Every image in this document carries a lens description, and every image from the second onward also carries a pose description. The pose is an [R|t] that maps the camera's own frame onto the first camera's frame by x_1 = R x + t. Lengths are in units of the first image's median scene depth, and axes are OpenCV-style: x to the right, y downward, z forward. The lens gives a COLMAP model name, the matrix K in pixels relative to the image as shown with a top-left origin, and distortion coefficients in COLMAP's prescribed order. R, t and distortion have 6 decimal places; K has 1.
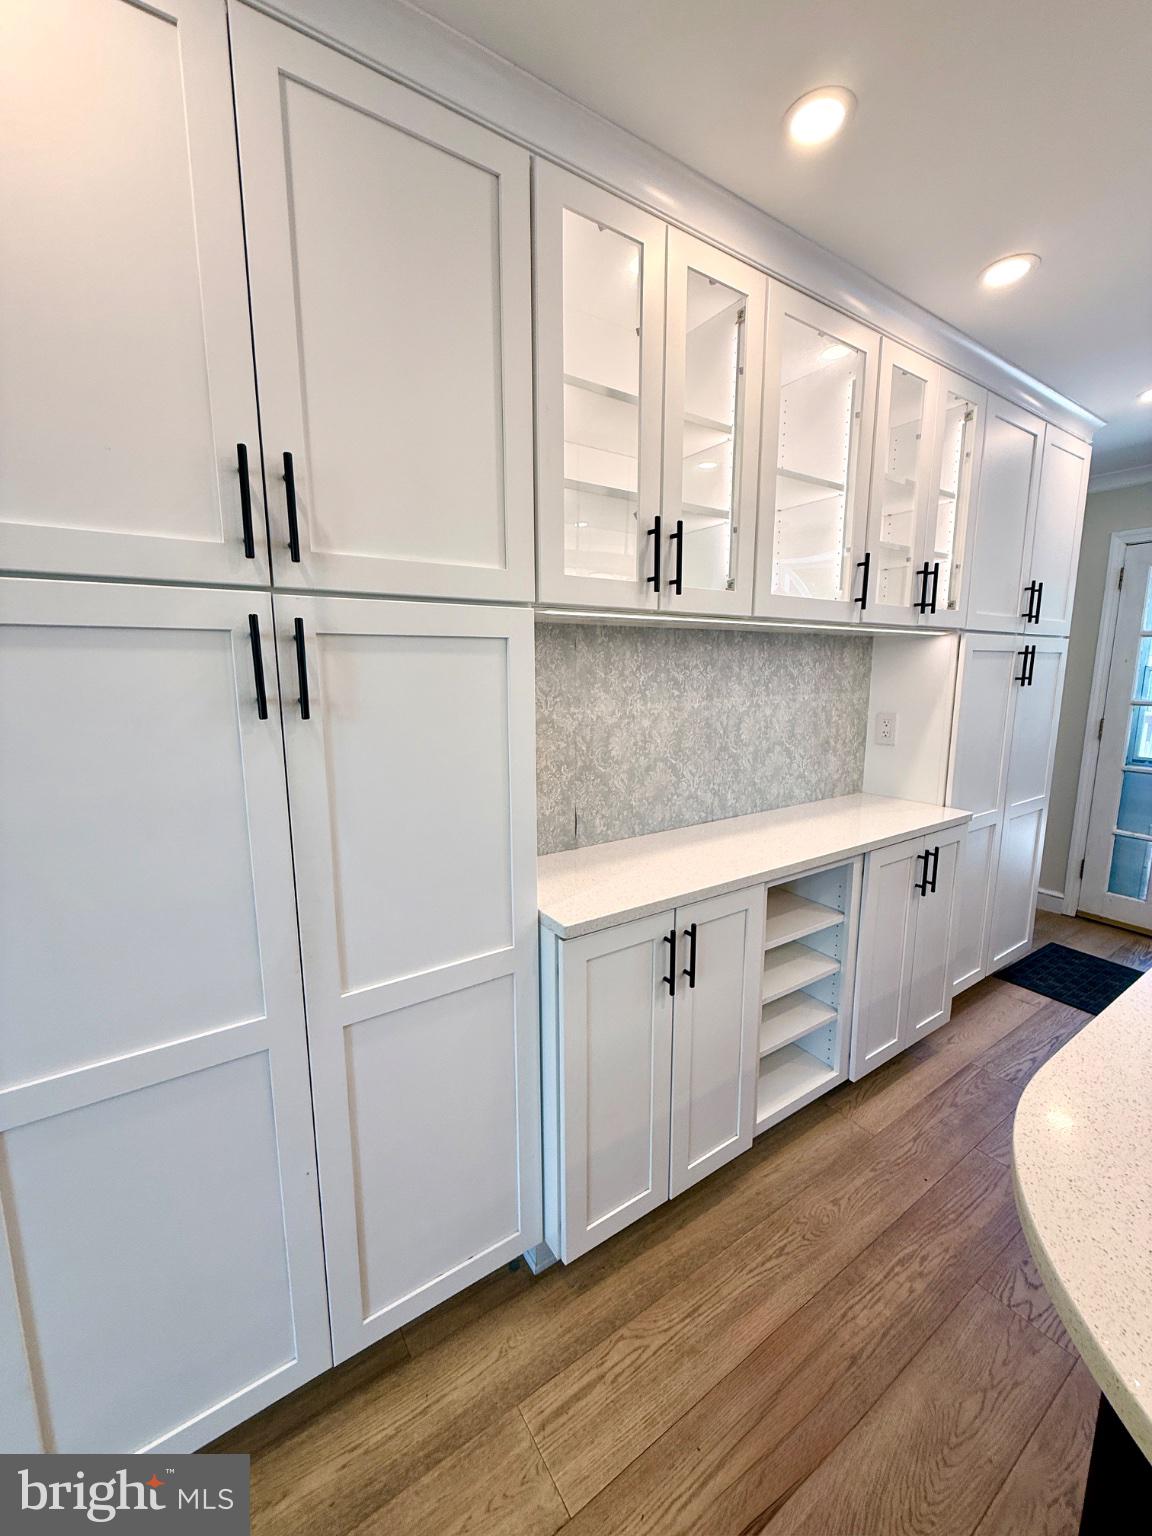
lens RADIAL K [[615.2, 0, 583.4], [0, 615.2, 764.4], [0, 0, 1]] dist [-0.001119, 0.000627]
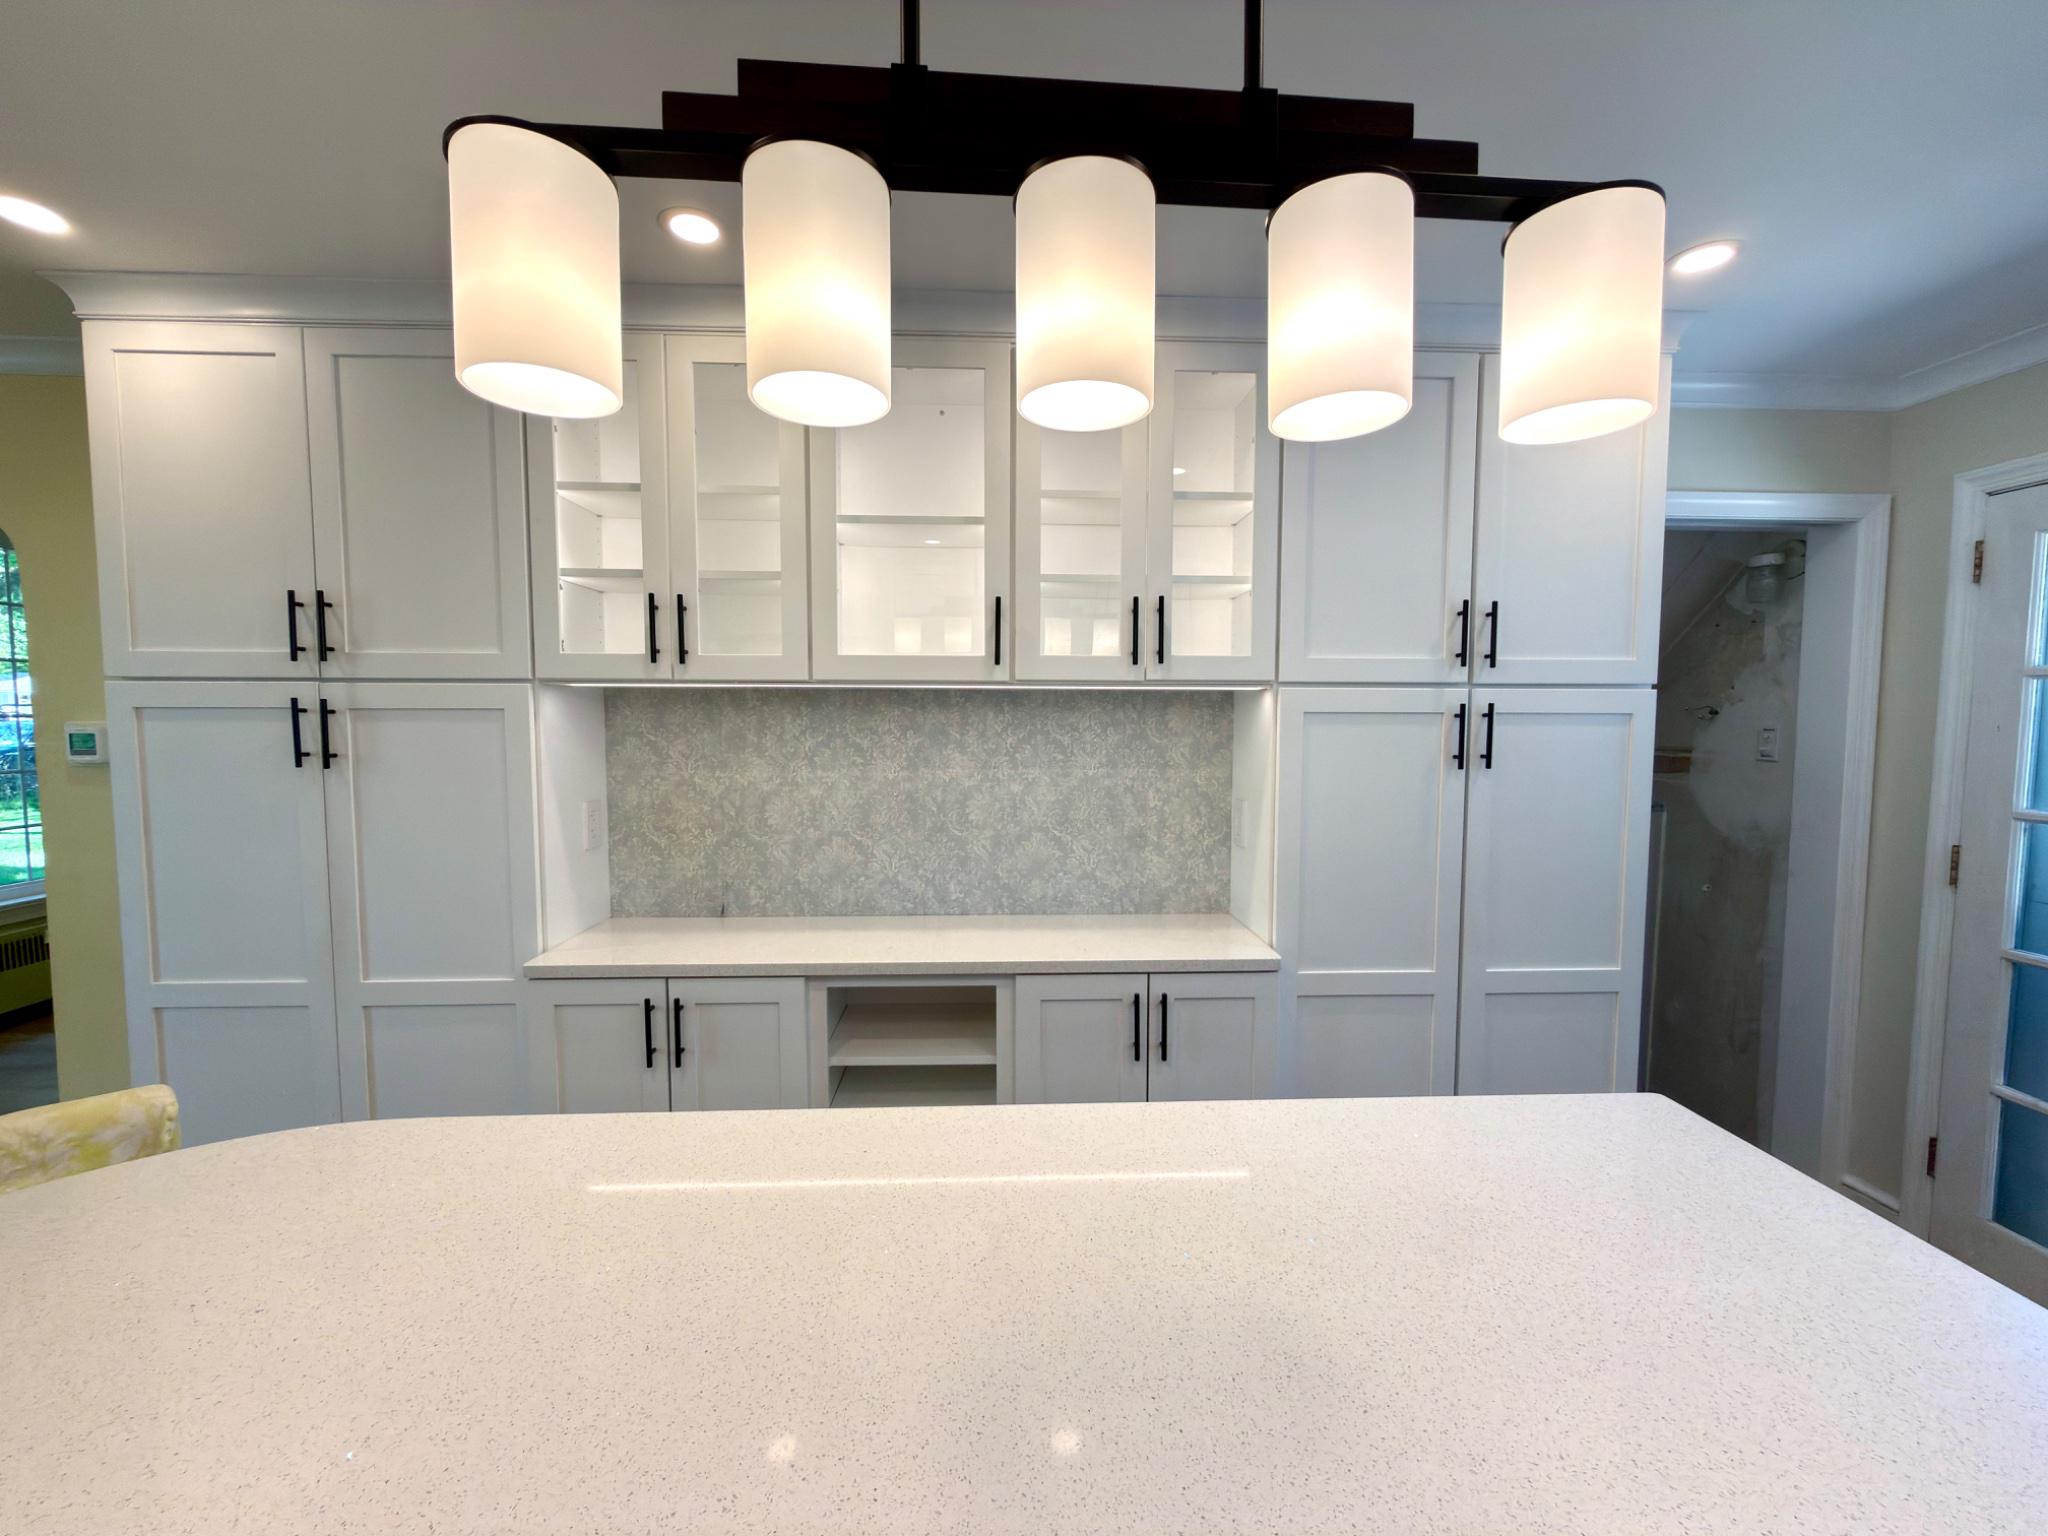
lens RADIAL K [[820.2, 0, 1037.4], [0, 820.2, 767.6], [0, 0, 1]] dist [-0.001119, 0.000627]
pose [[0.852082, 0.038679, -0.521977, 0.917763], [-0.088291, 0.993597, -0.070500, -0.041516], [0.515907, 0.106157, 0.850041, 0.112919]]
